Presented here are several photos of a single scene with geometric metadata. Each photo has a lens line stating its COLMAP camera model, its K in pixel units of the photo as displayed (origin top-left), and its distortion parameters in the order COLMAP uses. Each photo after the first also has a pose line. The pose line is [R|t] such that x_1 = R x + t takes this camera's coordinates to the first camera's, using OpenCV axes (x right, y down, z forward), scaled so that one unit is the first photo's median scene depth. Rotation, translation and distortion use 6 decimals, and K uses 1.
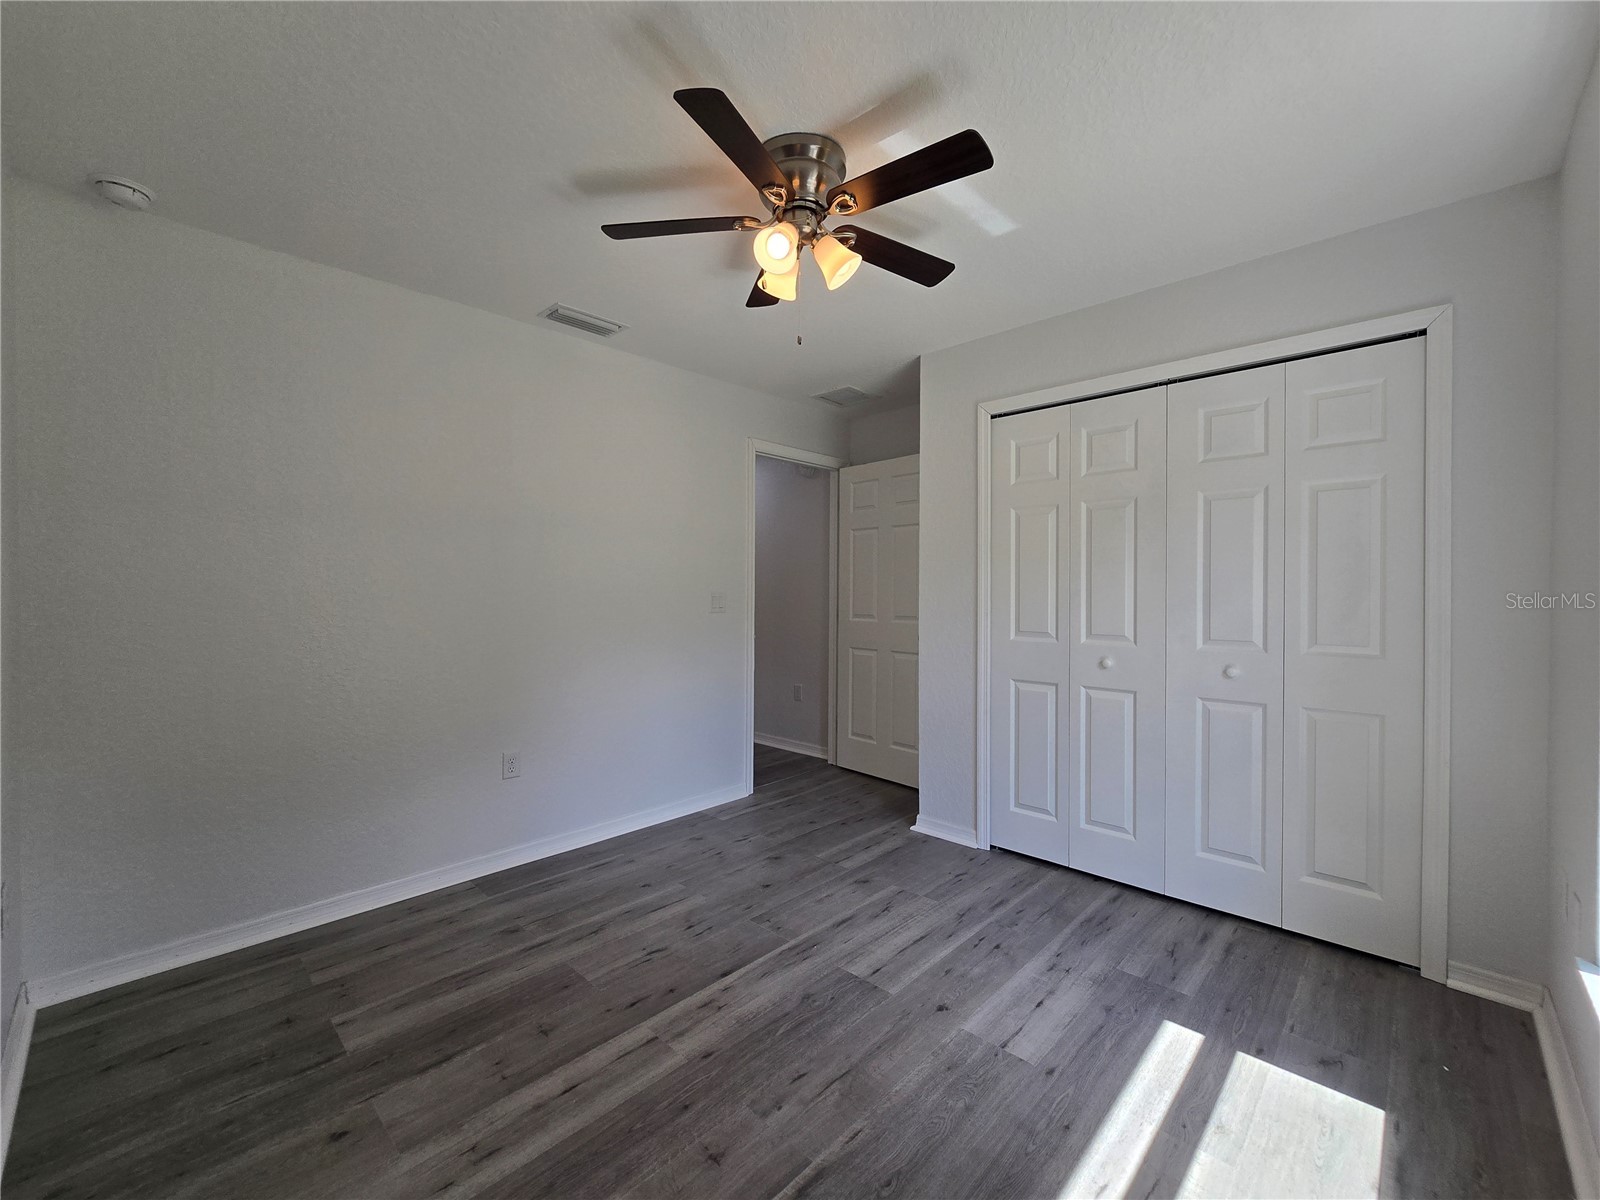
lens RADIAL K [[655.0, 0, 801.1], [0, 655.0, 596.1], [0, 0, 1]] dist [-0.002879, -0.000593]
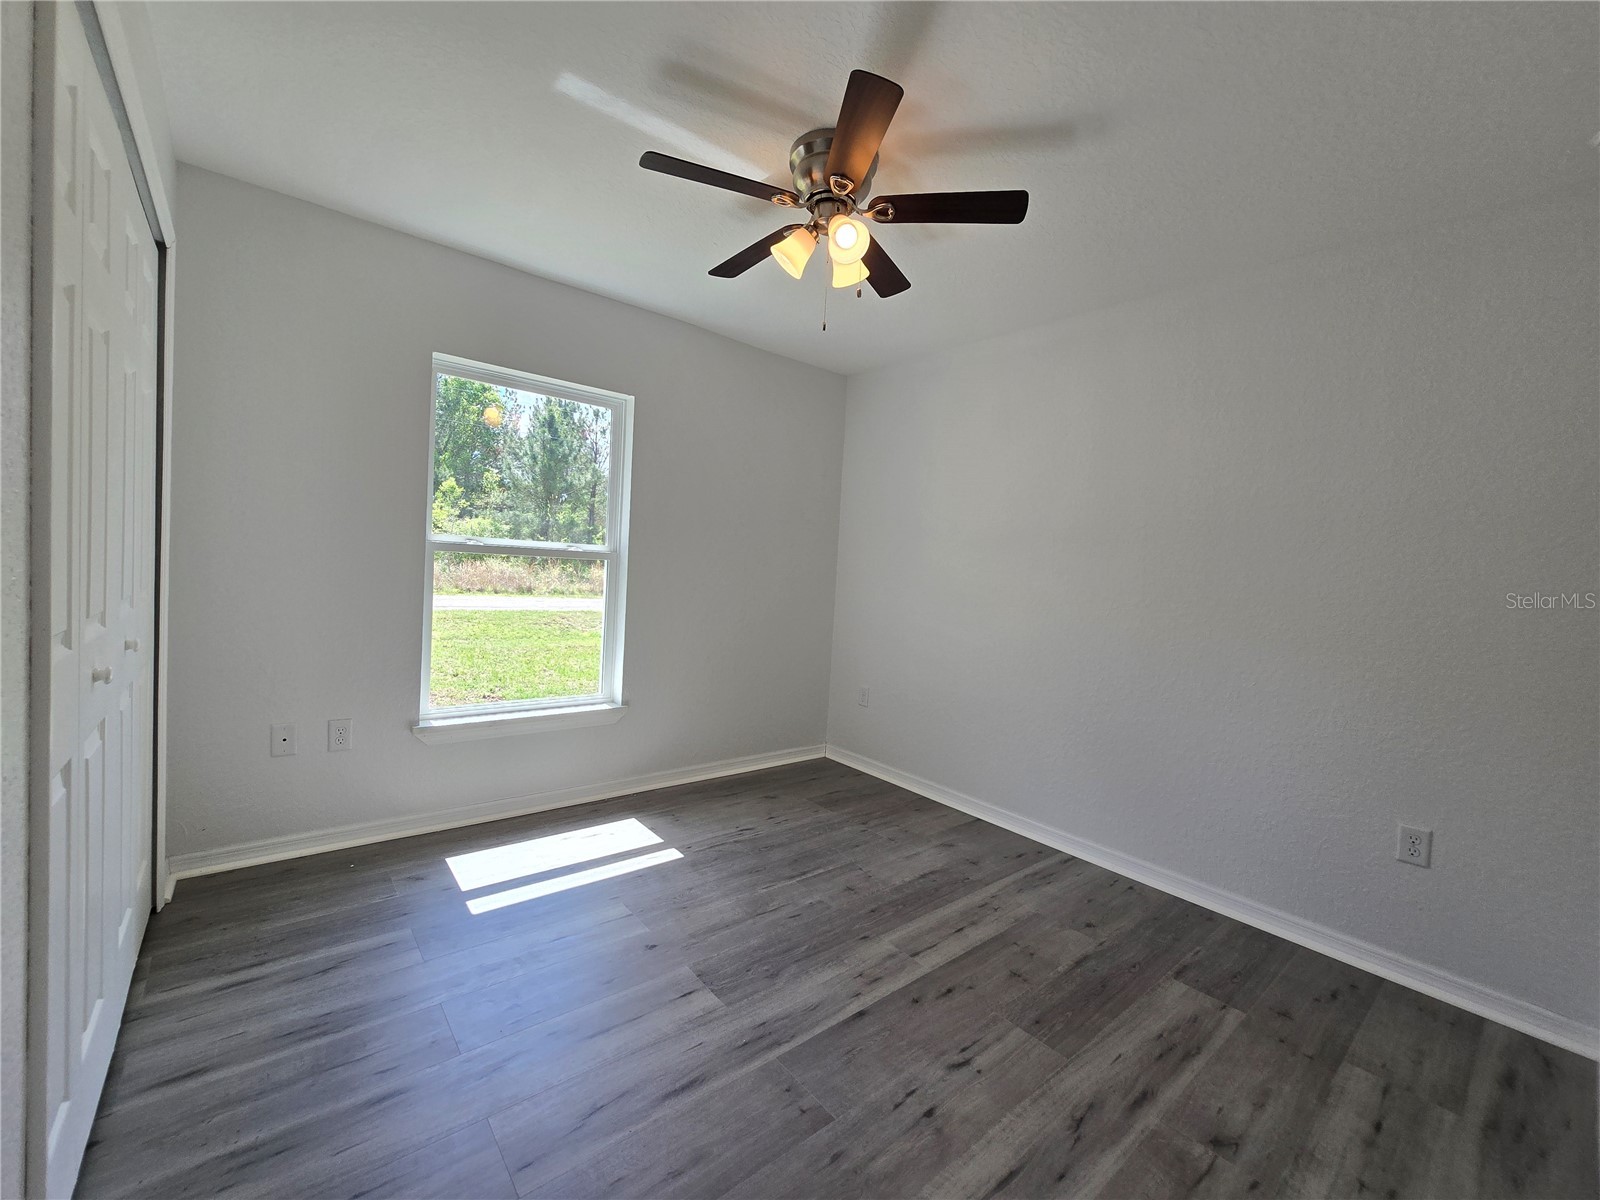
lens RADIAL K [[655.0, 0, 801.1], [0, 655.0, 596.1], [0, 0, 1]] dist [-0.002879, -0.000593]
pose [[-0.991661, -0.064776, 0.111416, -0.106966], [-0.058583, 0.996597, 0.057984, -0.013625], [-0.114793, 0.050973, -0.992081, 1.977155]]
